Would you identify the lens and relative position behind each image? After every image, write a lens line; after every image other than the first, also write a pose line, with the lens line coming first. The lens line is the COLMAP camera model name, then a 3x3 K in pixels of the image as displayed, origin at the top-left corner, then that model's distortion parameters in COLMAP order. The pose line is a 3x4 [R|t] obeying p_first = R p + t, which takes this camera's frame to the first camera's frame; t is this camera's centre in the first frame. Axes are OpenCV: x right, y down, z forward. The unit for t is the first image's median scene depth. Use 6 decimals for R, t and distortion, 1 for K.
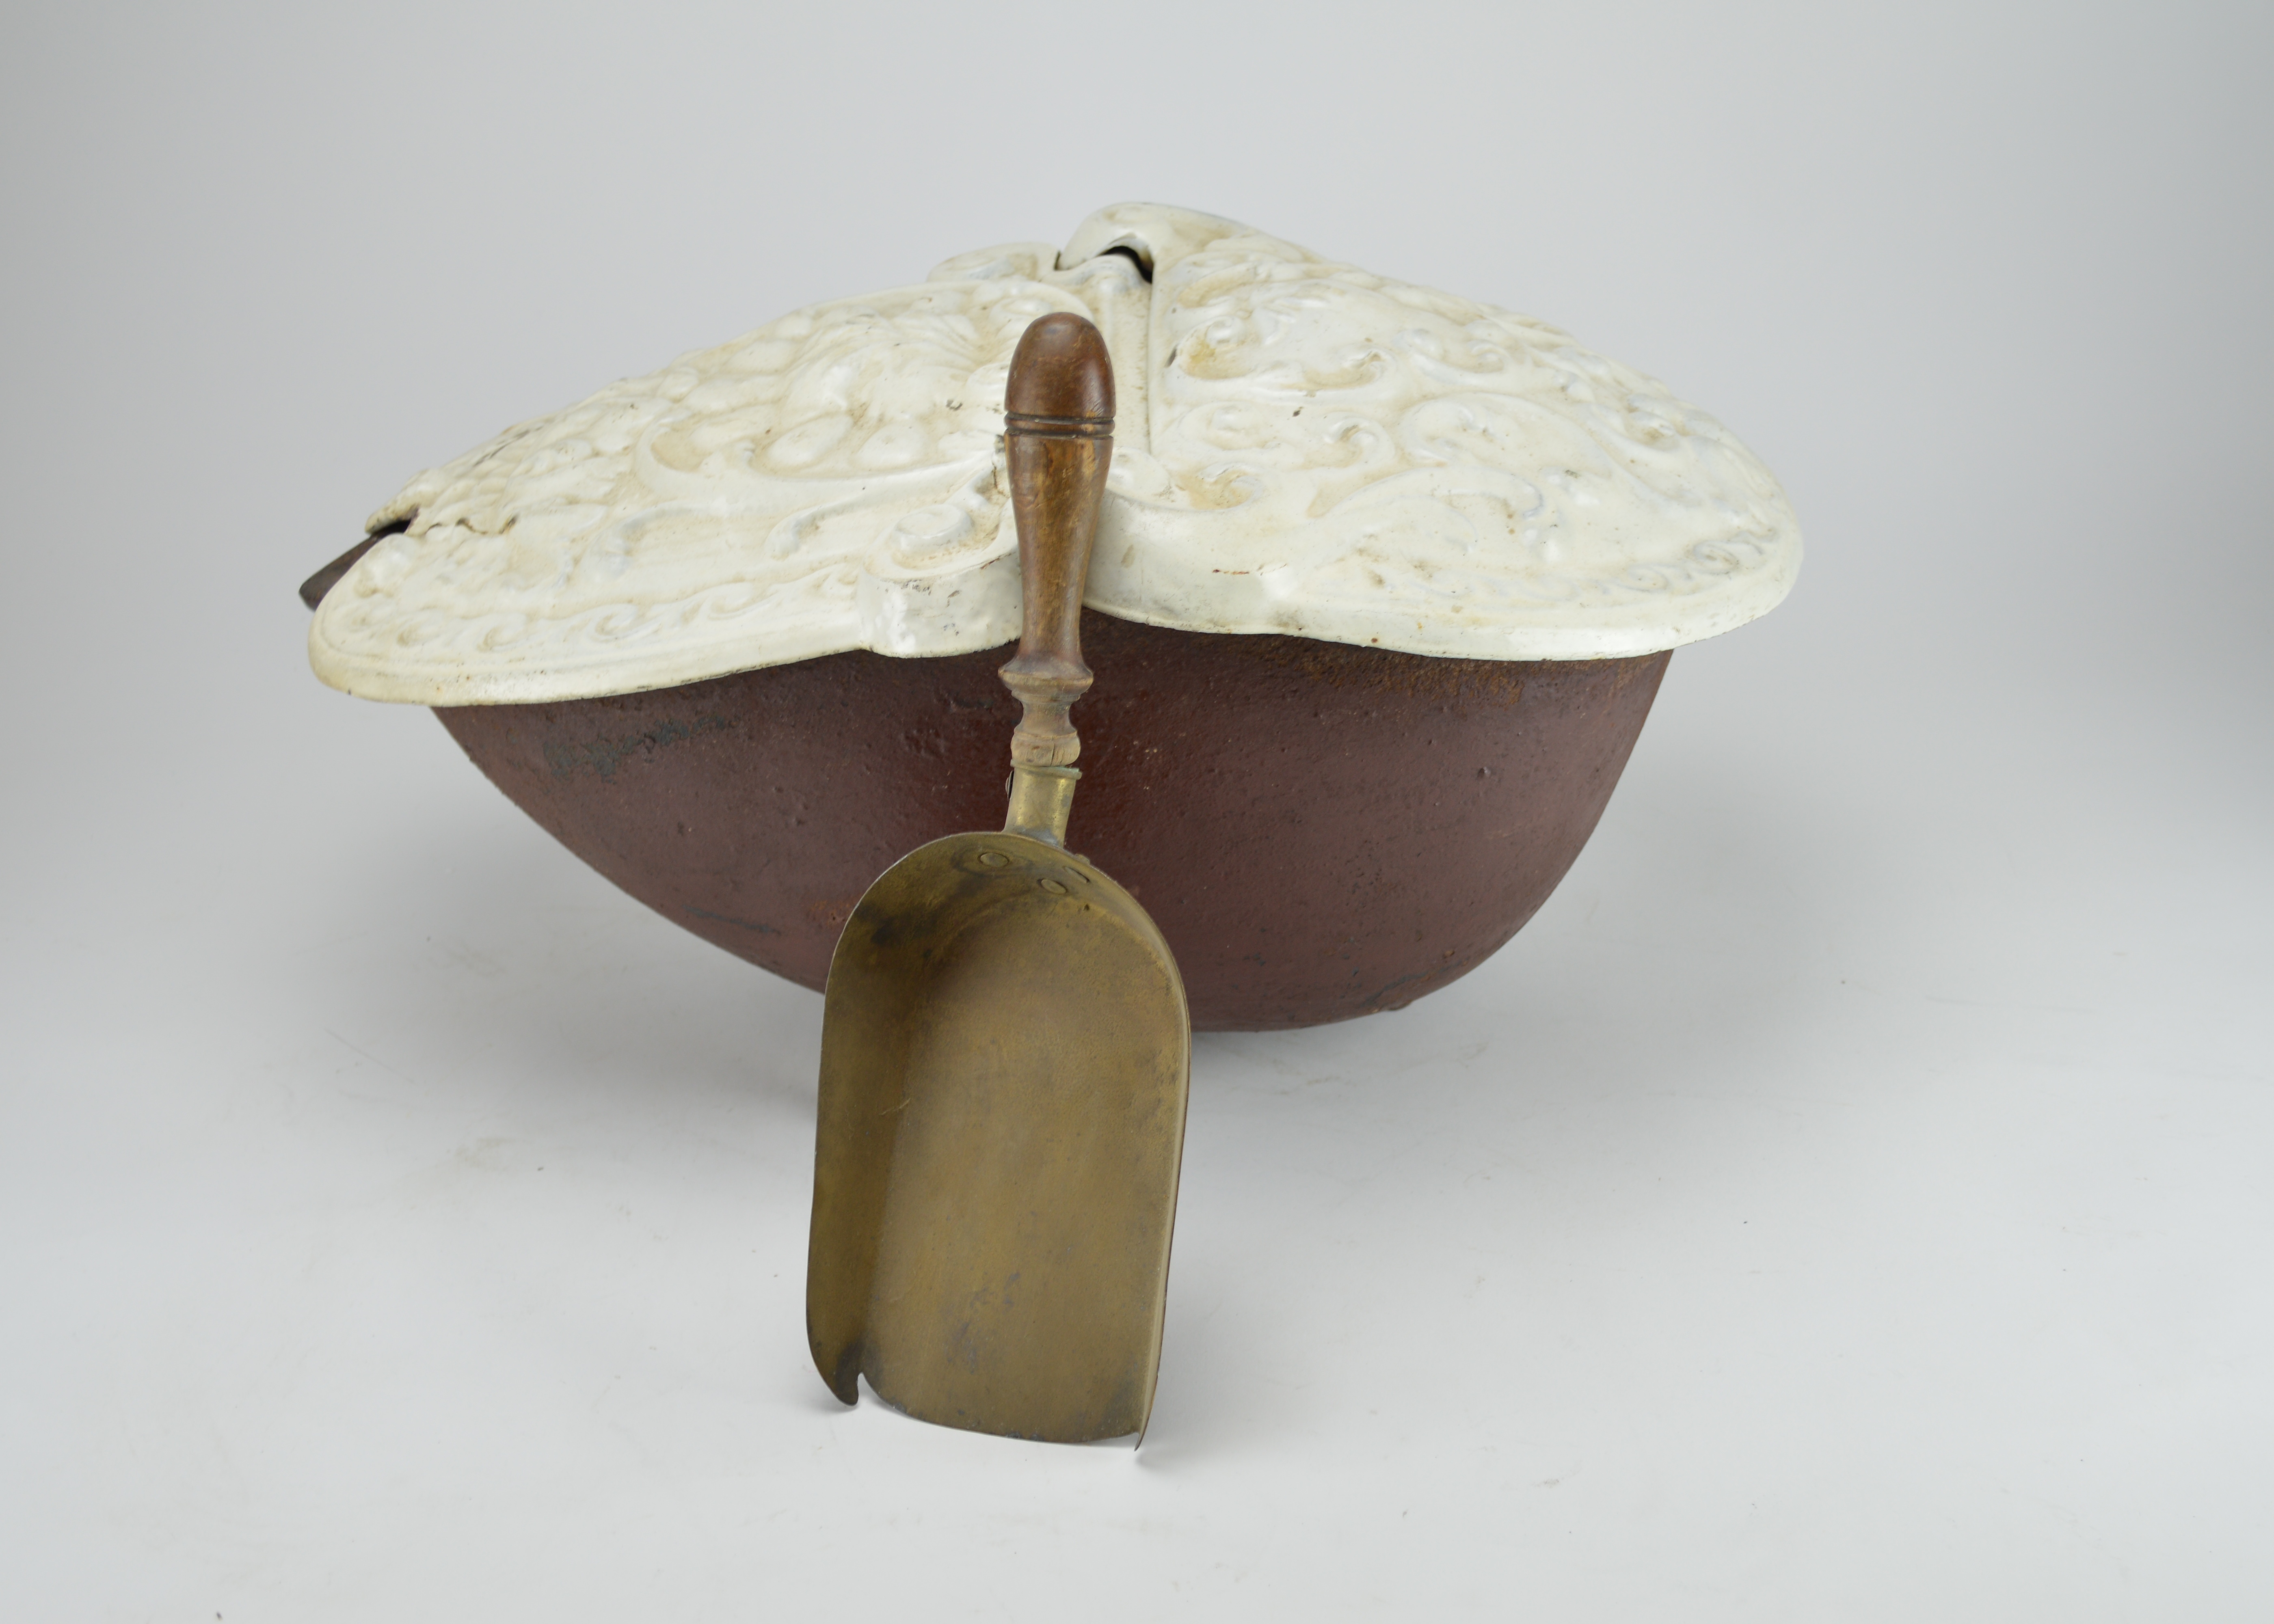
lens RADIAL K [[3056.4, 0, 1138.1], [0, 3056.4, 807.8], [0, 0, 1]] dist [-0.044342, 0.000000]
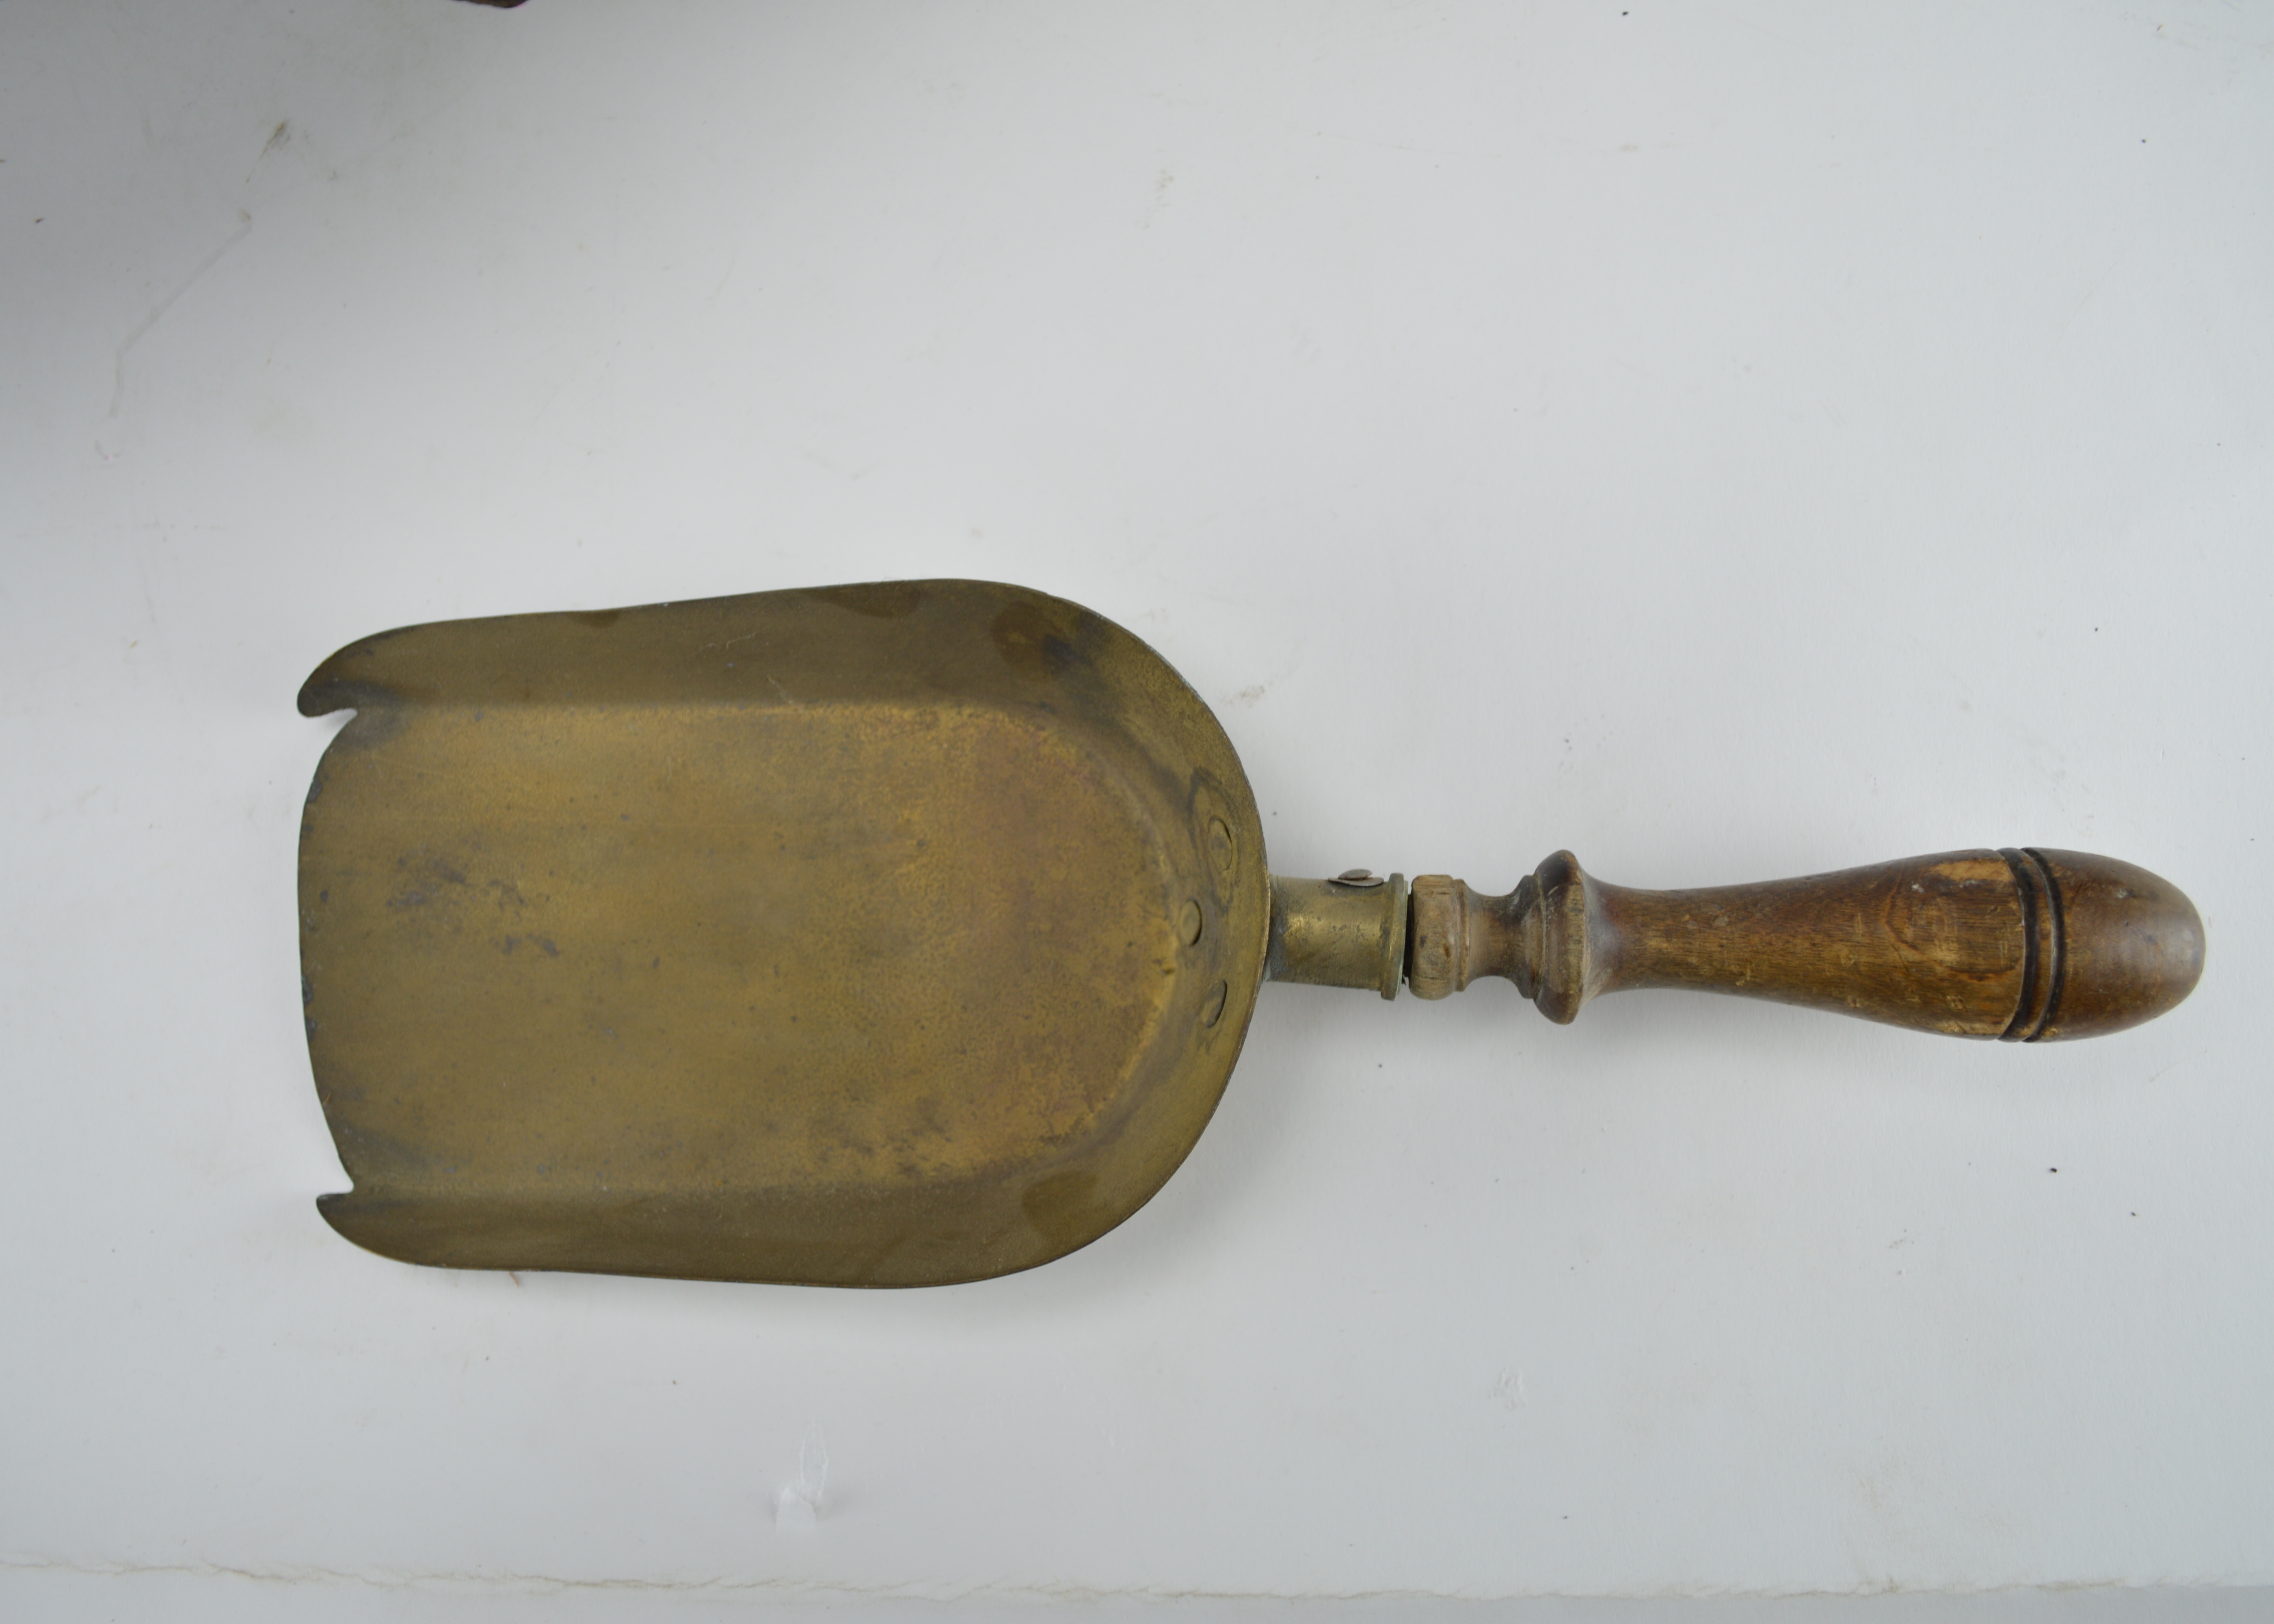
lens RADIAL K [[2173.0, 0, 1135.6], [0, 2173.0, 812.0], [0, 0, 1]] dist [-0.121784, 0.000000]
pose [[0.160840, 0.948358, 0.273398, -0.167398], [-0.983296, 0.130058, 0.127331, -0.020474], [0.085197, -0.289311, 0.953436, 0.613145]]
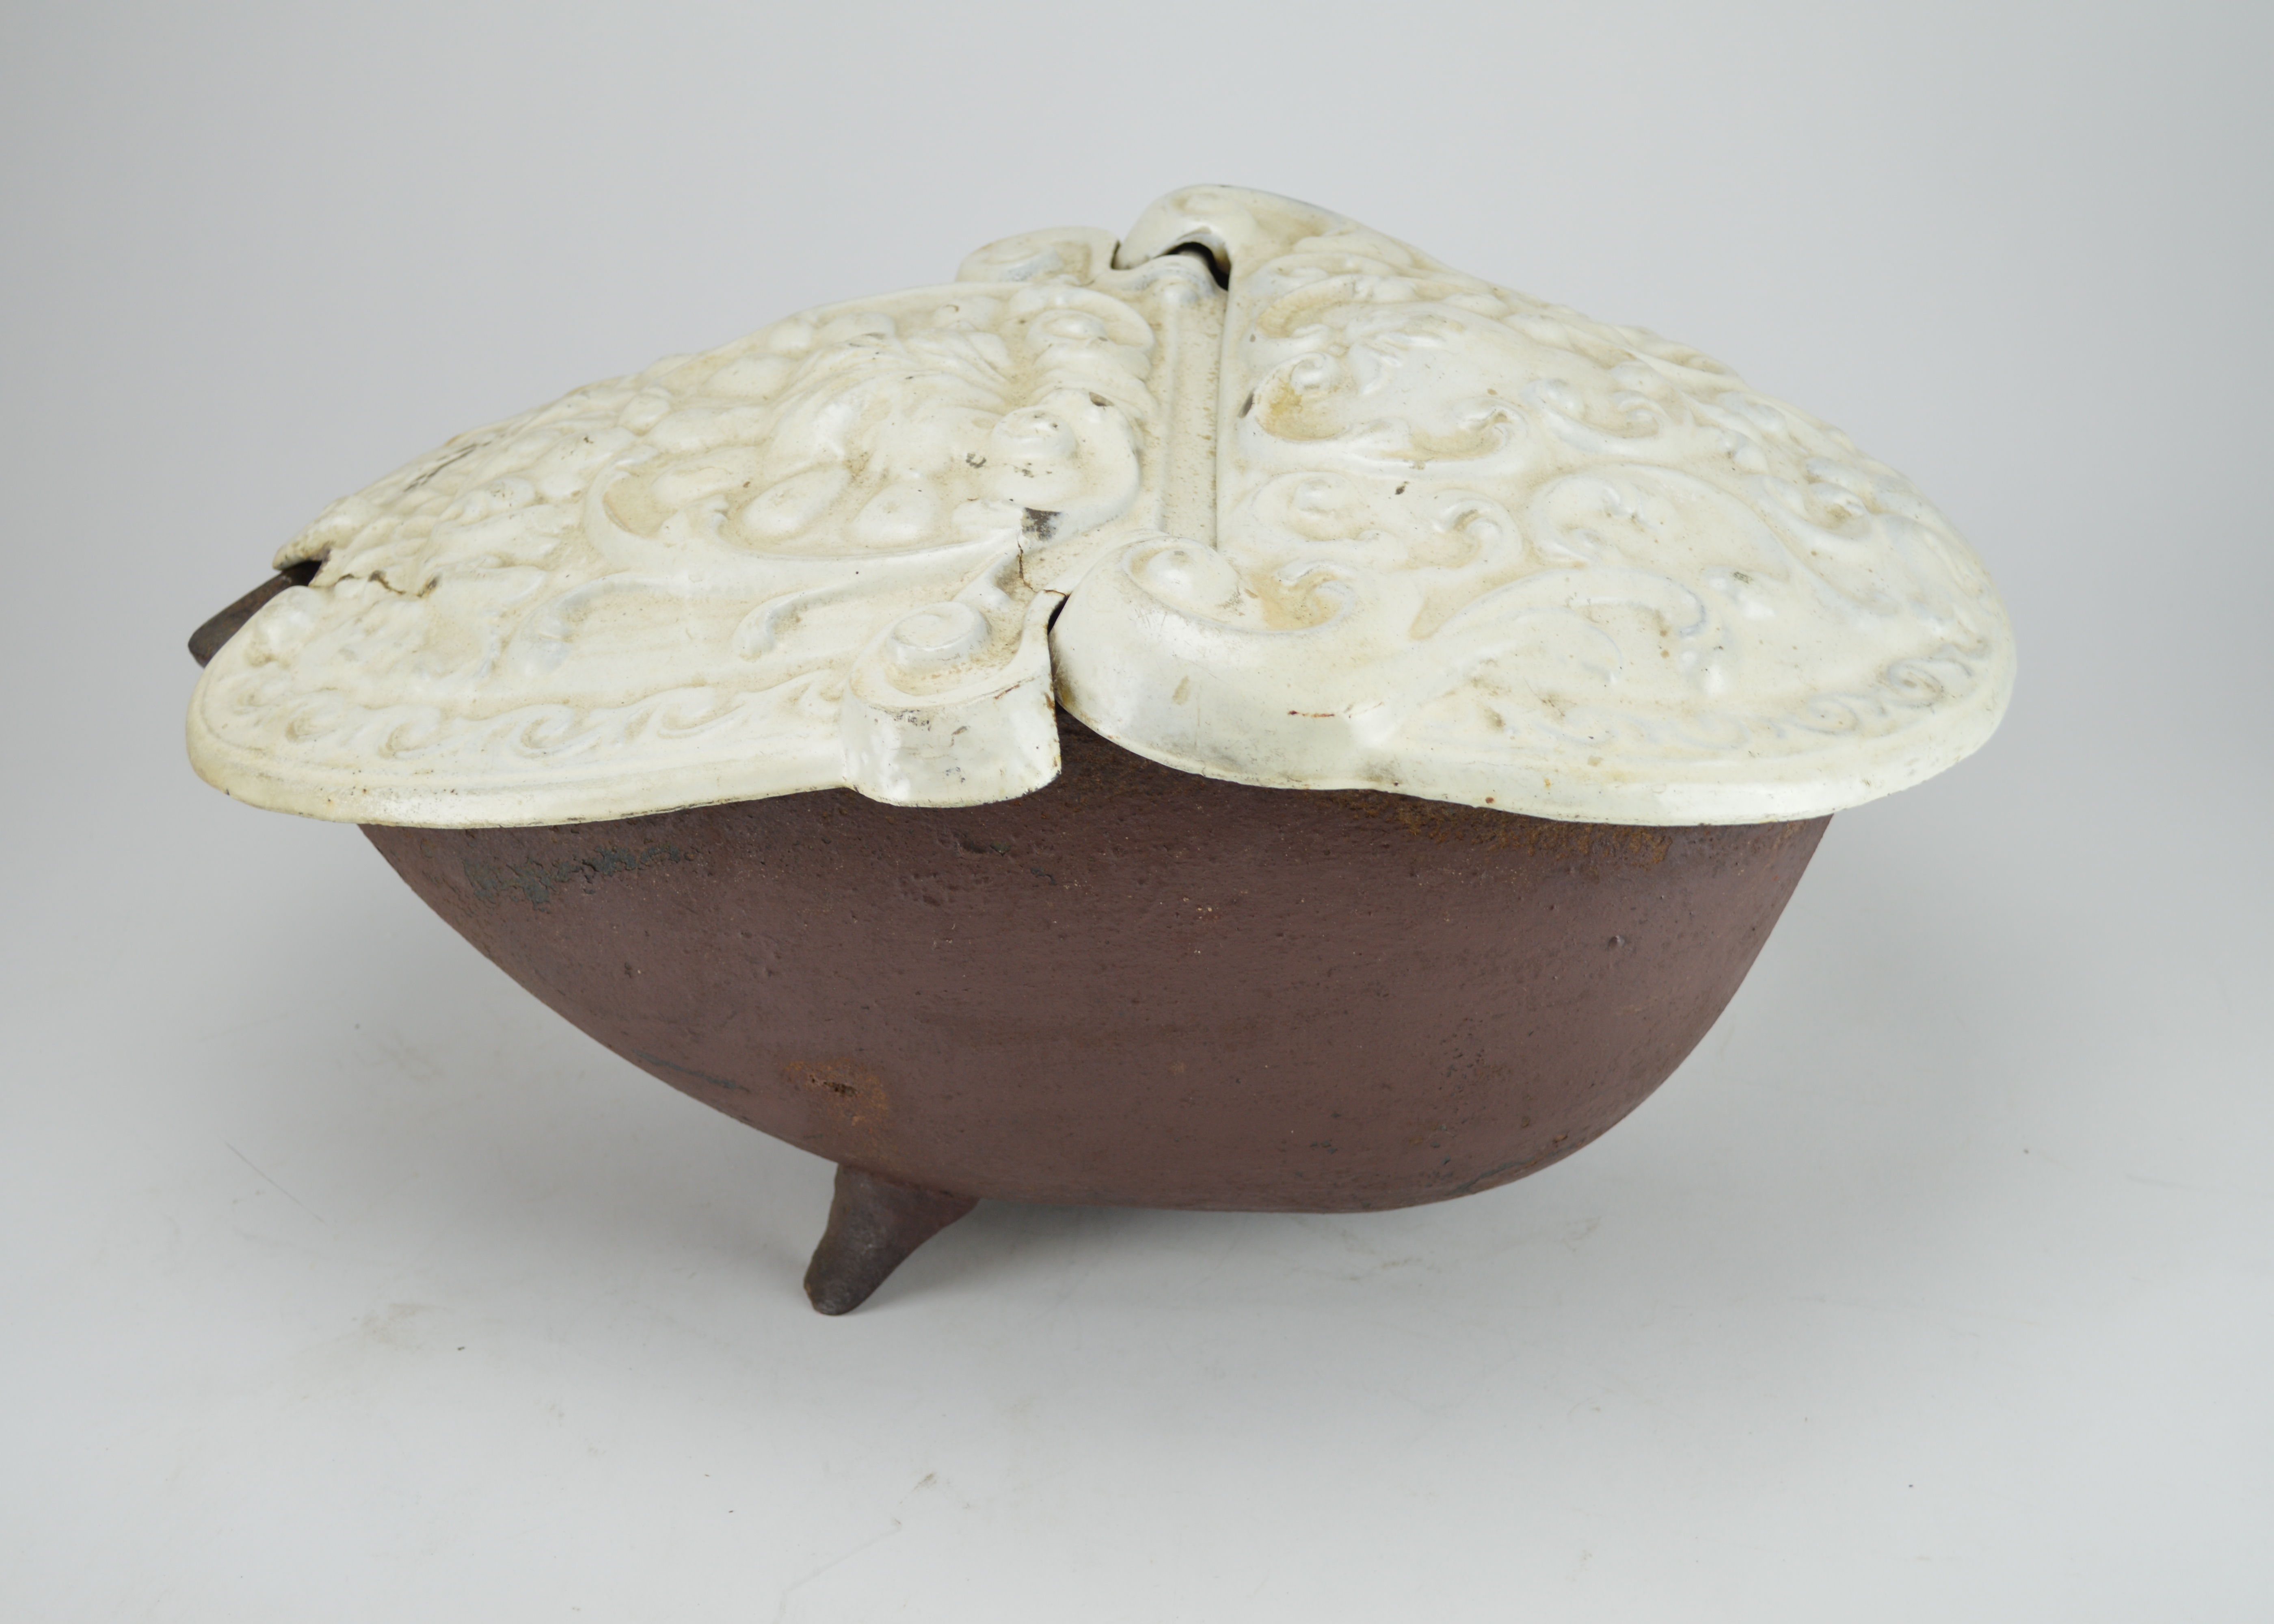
lens RADIAL K [[3056.4, 0, 1136.1], [0, 3056.4, 814.5], [0, 0, 1]] dist [-0.044342, 0.000000]
pose [[0.999213, 0.032274, -0.023072, 0.003810], [-0.031029, 0.998142, 0.052435, -0.081857], [0.024721, -0.051677, 0.998358, 0.188605]]
